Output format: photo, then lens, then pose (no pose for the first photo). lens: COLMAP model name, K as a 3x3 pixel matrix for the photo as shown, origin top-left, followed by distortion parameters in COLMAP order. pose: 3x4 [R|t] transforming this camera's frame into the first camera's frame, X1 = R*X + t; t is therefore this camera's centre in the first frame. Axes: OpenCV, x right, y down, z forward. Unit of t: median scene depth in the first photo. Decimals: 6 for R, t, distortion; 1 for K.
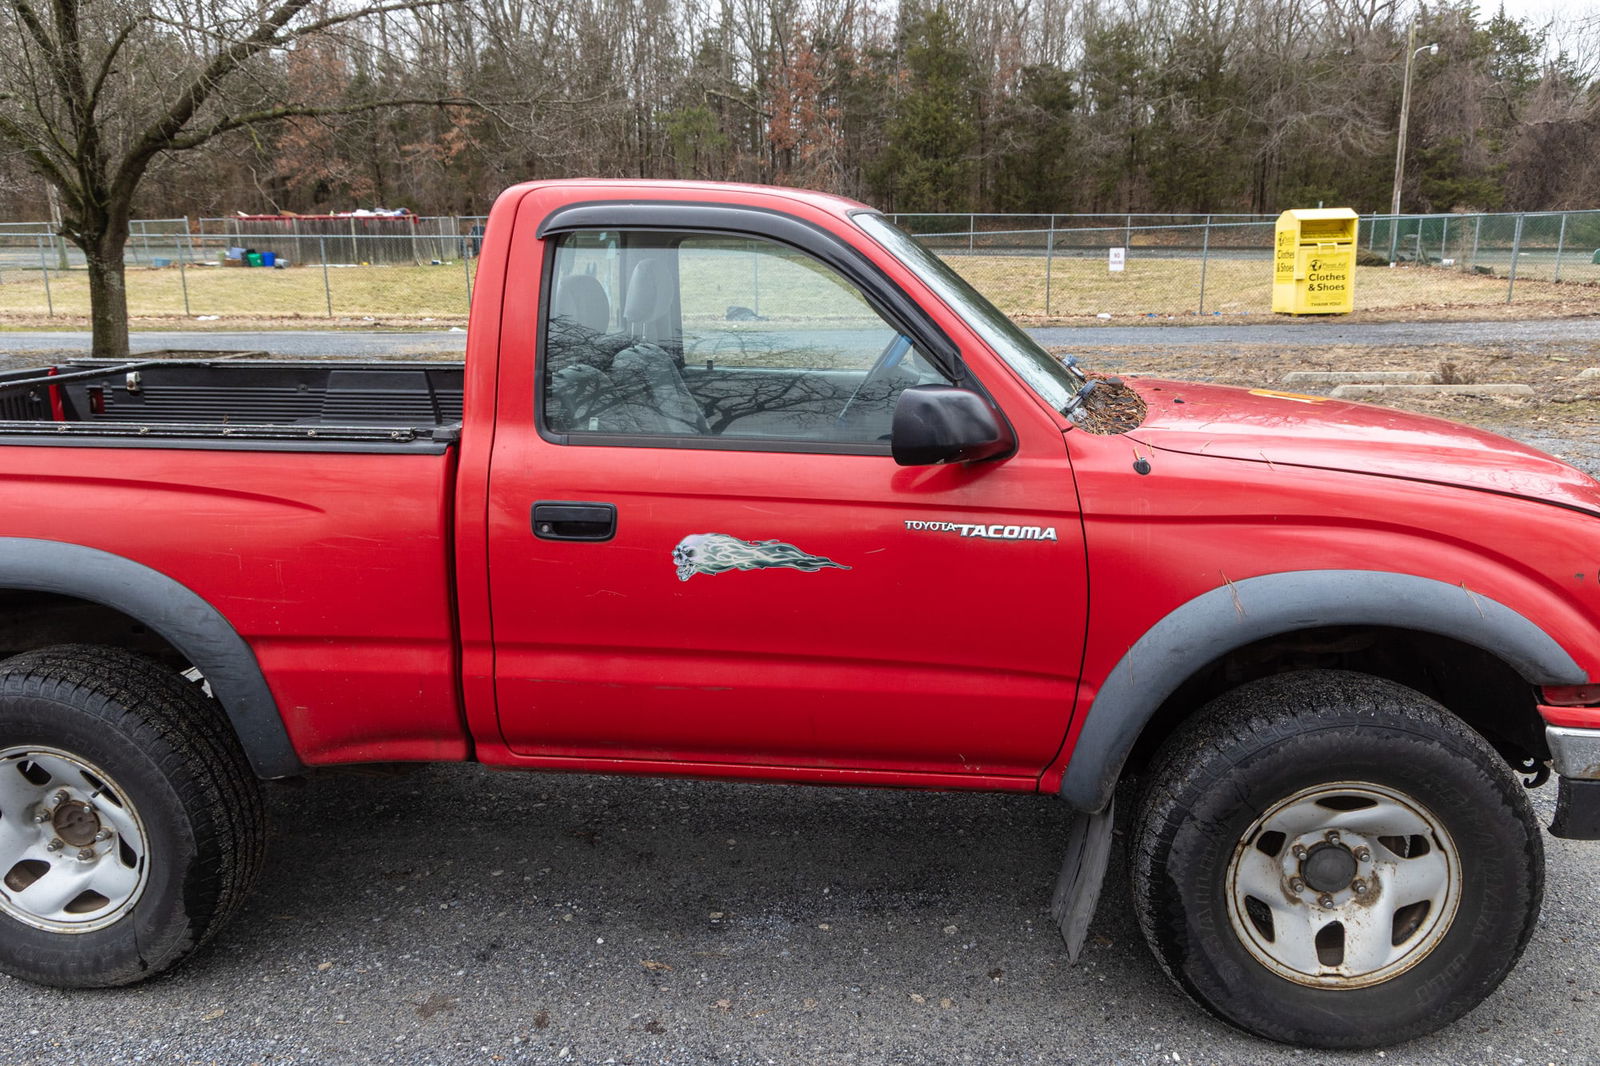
lens RADIAL K [[1090.0, 0, 817.7], [0, 1090.0, 537.1], [0, 0, 1]] dist [-0.004609, 0.009332]
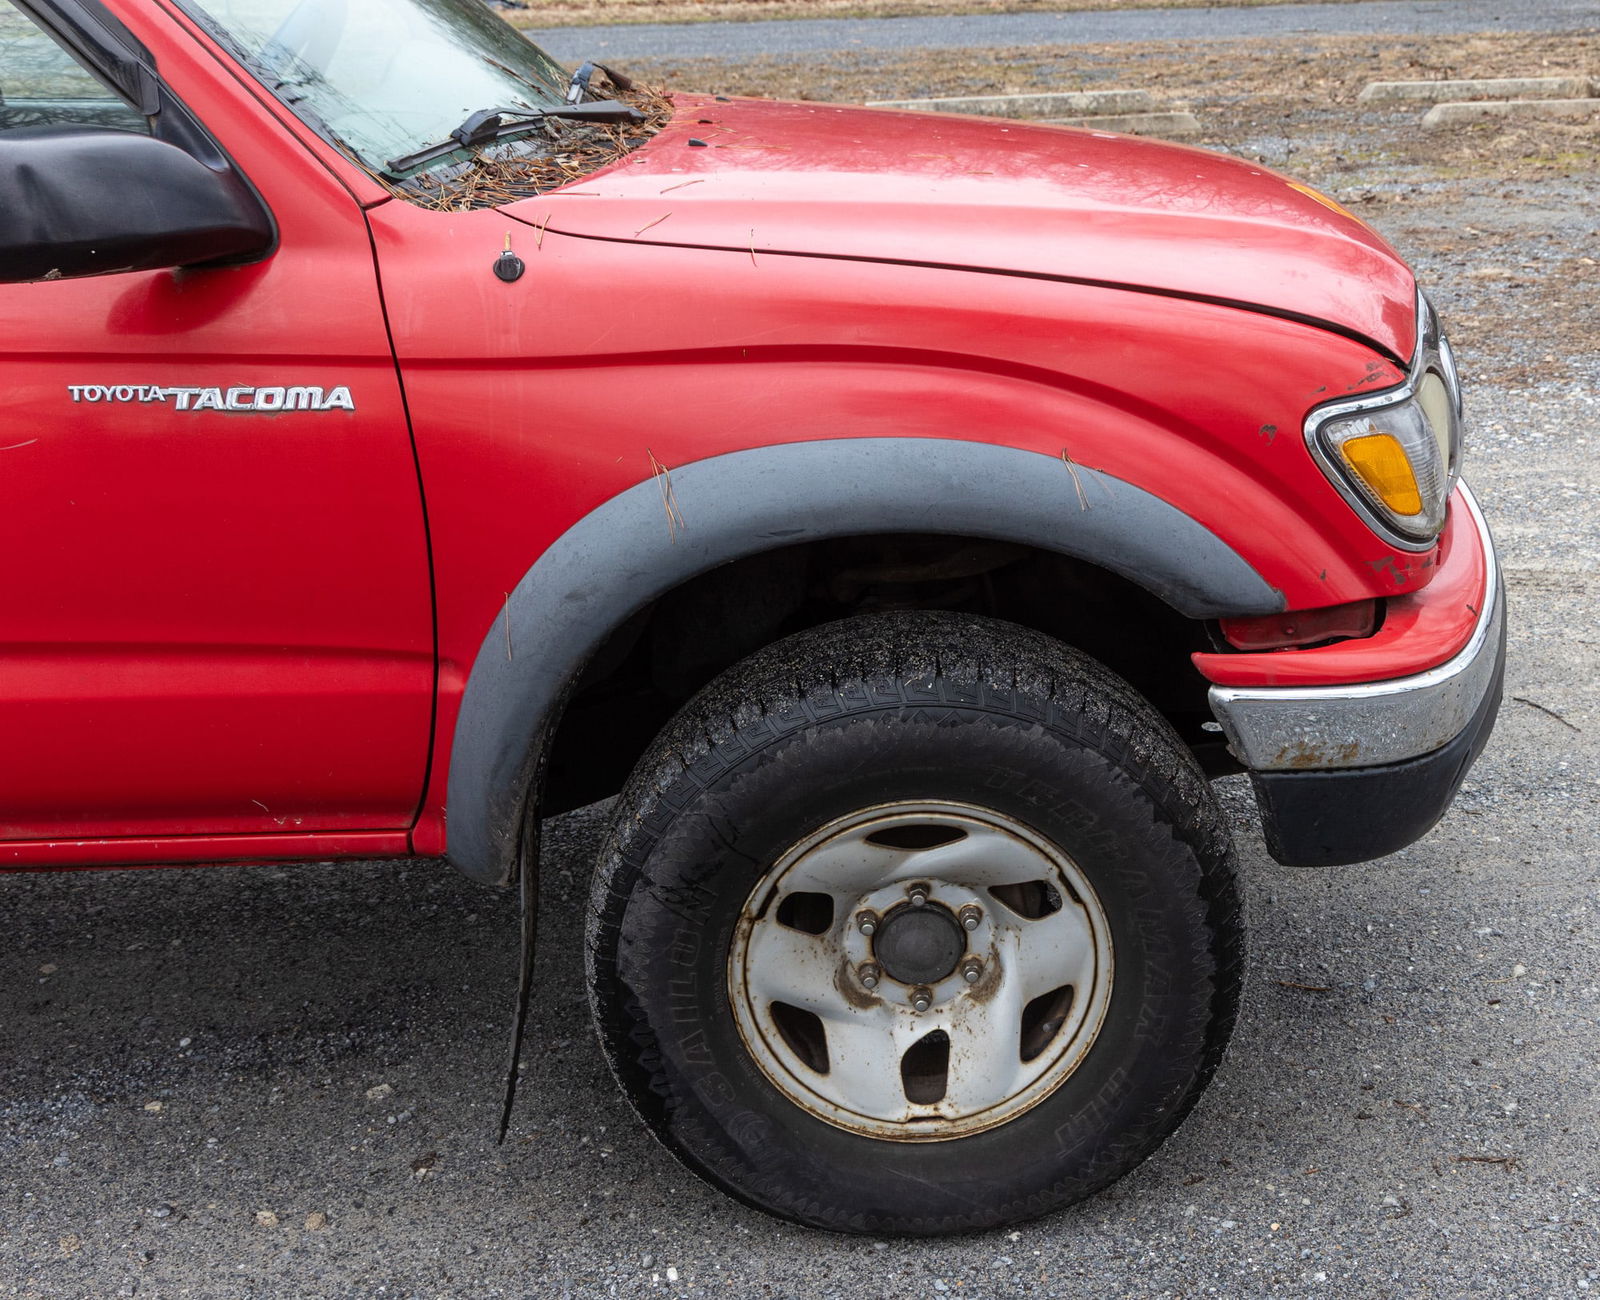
lens RADIAL K [[1888.3, 0, 800.0], [0, 1888.3, 621.3], [0, 0, 1]] dist [0.006897, 0.000173]
pose [[0.991535, -0.059493, 0.115405, 0.265675], [0.045555, 0.991745, 0.119862, 0.003973], [-0.121584, -0.113590, 0.986060, 0.016494]]
